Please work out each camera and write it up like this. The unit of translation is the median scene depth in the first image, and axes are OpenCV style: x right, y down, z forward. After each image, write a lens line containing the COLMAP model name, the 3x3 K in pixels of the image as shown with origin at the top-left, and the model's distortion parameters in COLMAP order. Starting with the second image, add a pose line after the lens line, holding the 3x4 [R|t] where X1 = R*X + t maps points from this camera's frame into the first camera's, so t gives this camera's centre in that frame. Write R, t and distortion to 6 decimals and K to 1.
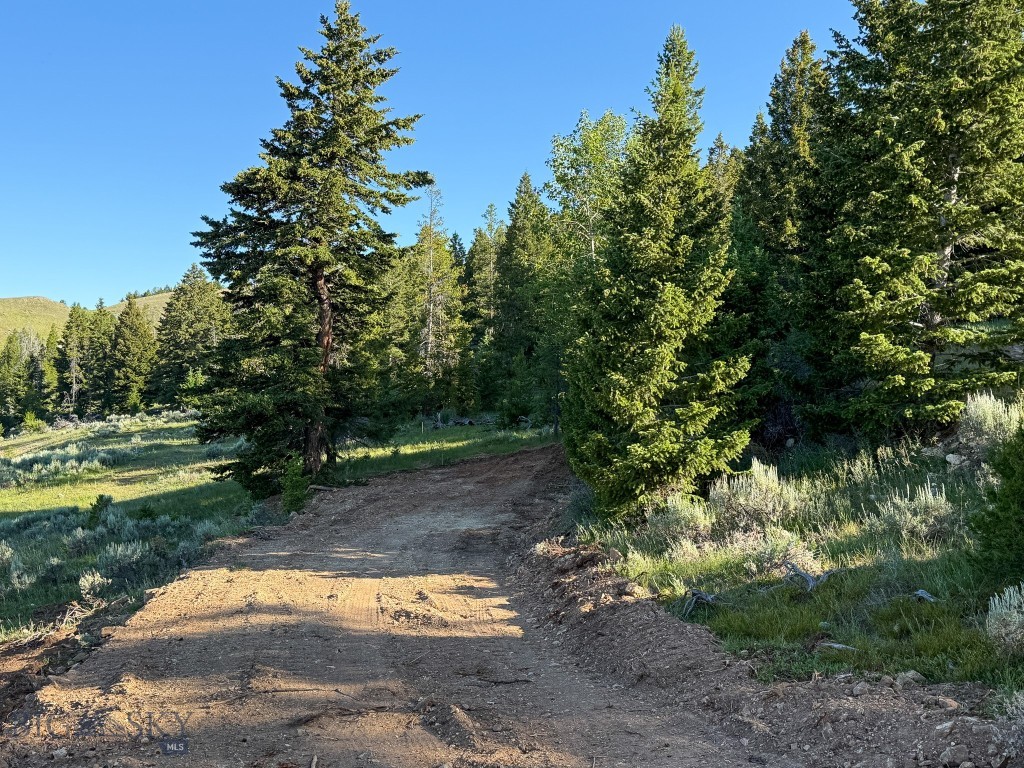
lens RADIAL K [[1121.5, 0, 498.8], [0, 1121.5, 375.2], [0, 0, 1]] dist [0.116340, 0.000000]
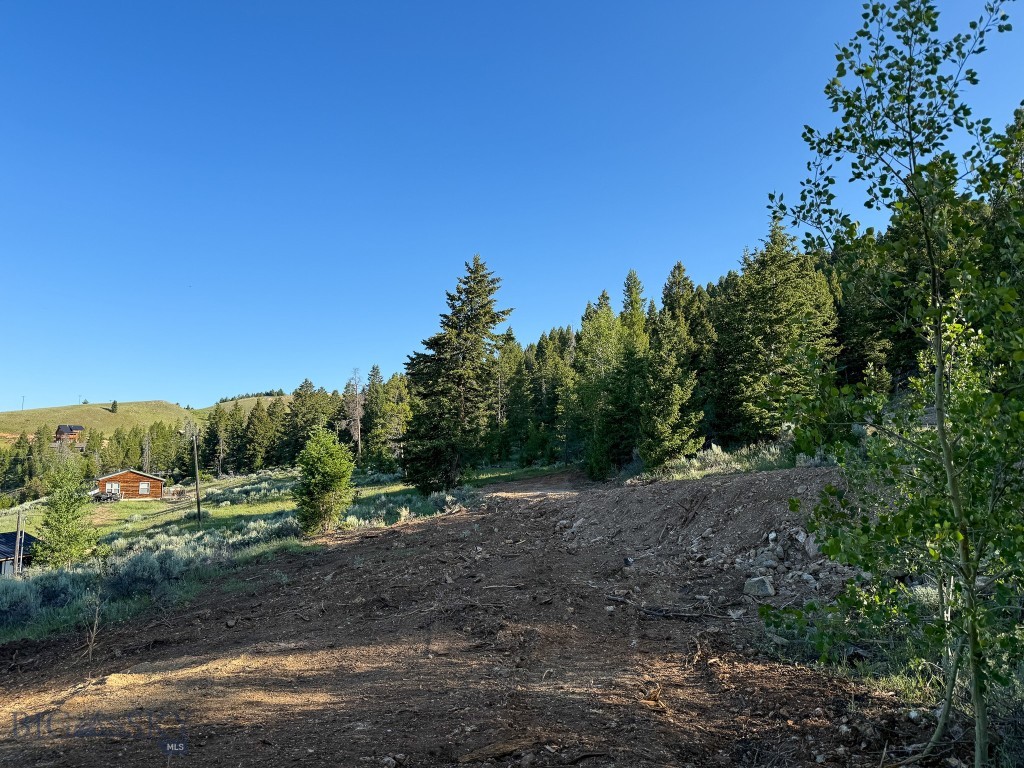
lens RADIAL K [[752.7, 0, 483.8], [0, 752.7, 377.7], [0, 0, 1]] dist [0.063021, -0.068165]
pose [[0.999136, 0.005571, 0.041191, -0.384851], [-0.001325, 0.994744, -0.102390, 0.090774], [-0.041545, 0.102246, 0.993891, -0.809073]]
